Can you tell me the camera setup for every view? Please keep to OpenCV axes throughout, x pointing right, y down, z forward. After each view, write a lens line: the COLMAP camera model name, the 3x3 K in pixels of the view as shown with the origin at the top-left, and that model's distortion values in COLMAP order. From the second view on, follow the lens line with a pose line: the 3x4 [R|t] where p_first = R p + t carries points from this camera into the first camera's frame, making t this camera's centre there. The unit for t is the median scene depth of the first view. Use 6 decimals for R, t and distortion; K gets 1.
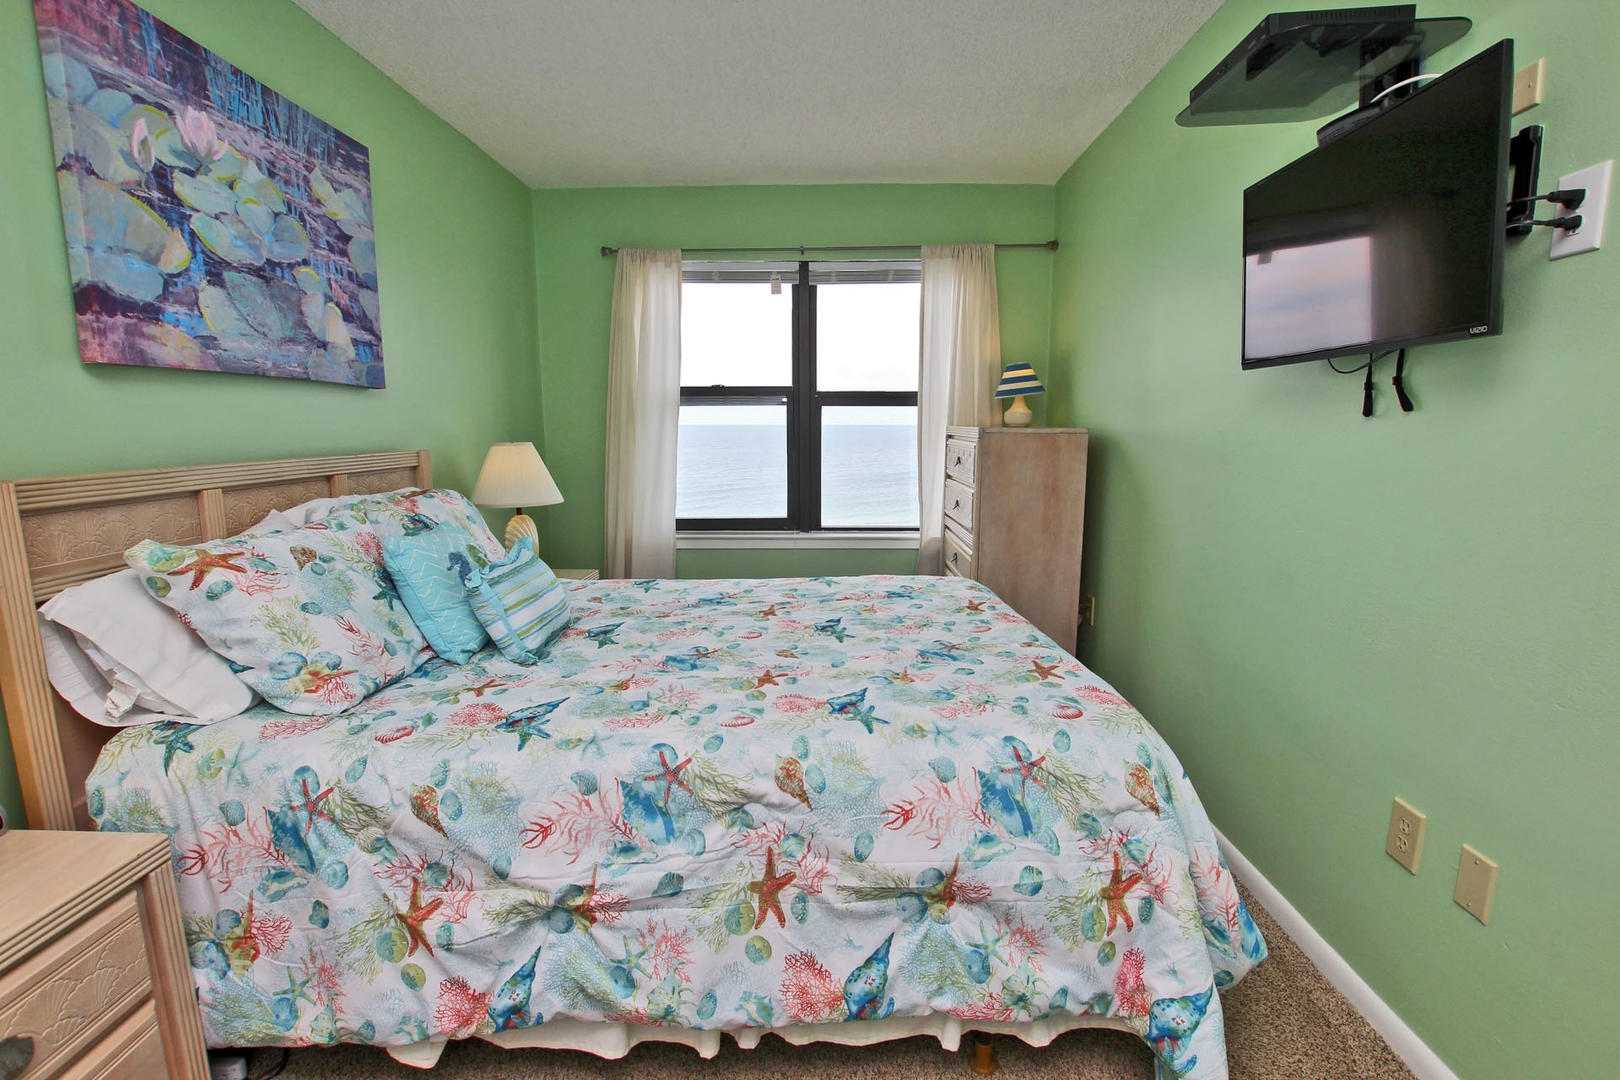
lens RADIAL K [[736.4, 0, 814.1], [0, 736.4, 543.0], [0, 0, 1]] dist [-0.031118, 0.001317]
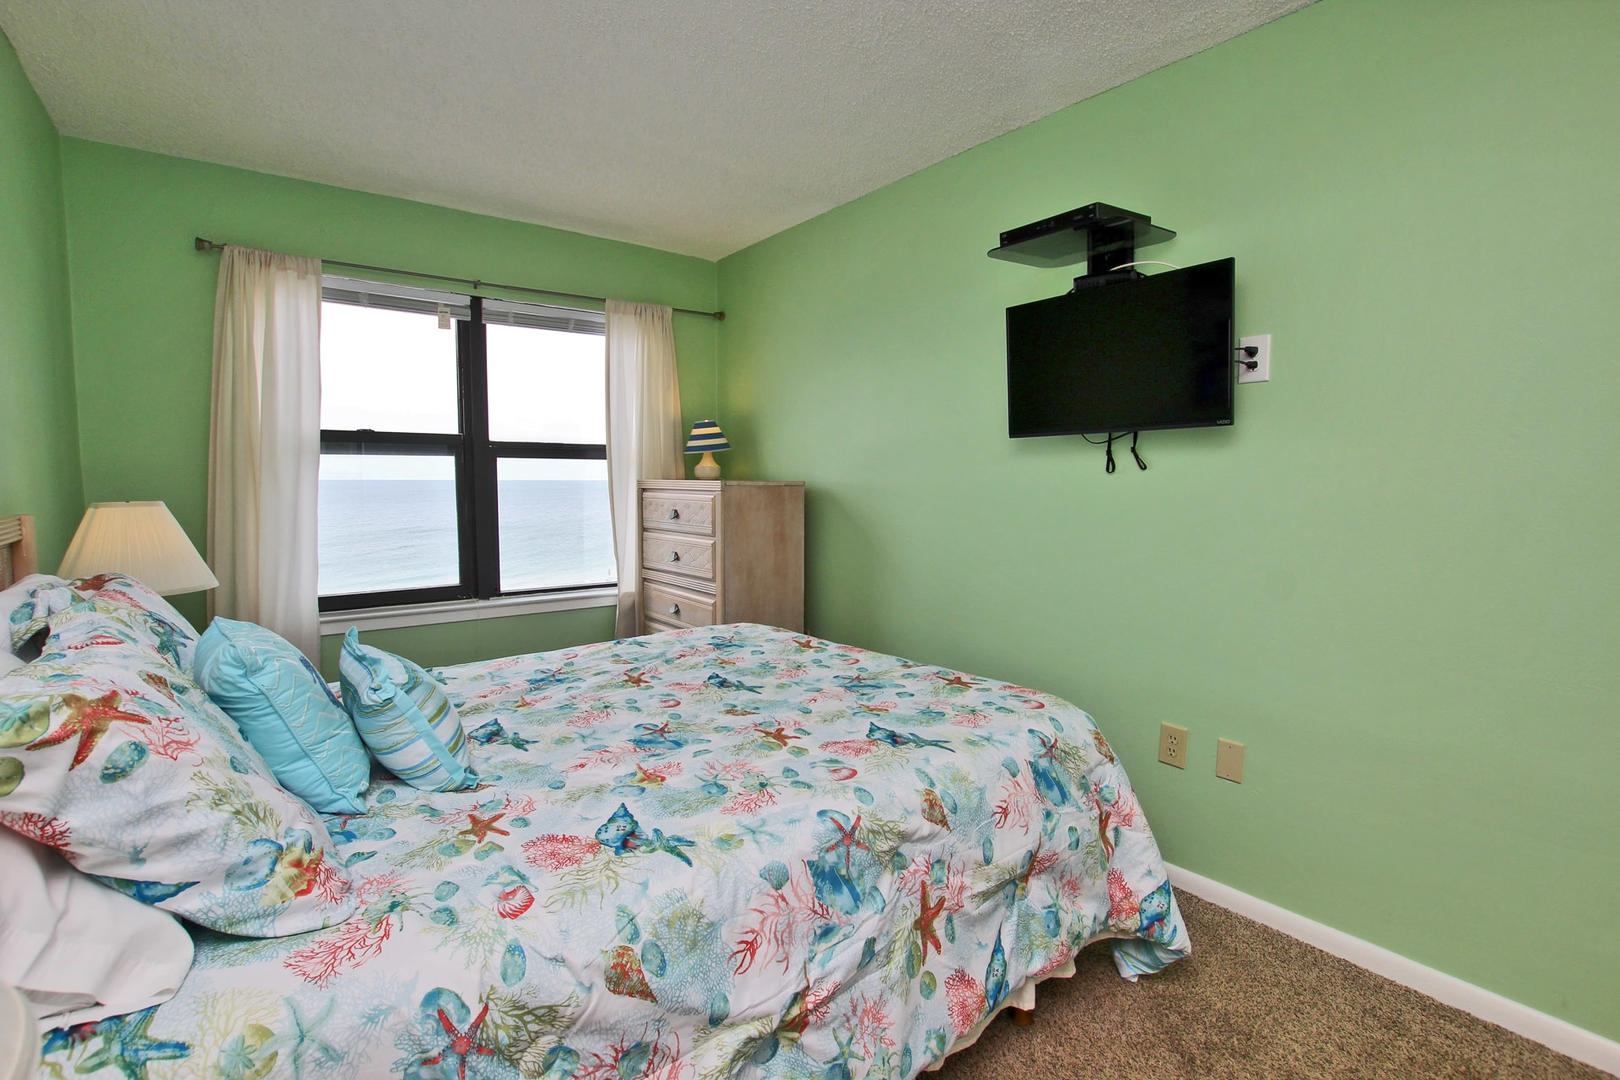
lens RADIAL K [[736.4, 0, 811.1], [0, 736.4, 544.3], [0, 0, 1]] dist [-0.031118, 0.001317]
pose [[0.787141, -0.050101, 0.614735, -0.723629], [0.093699, 0.994840, -0.038897, -0.030074], [-0.609614, 0.088218, 0.787774, 0.216958]]
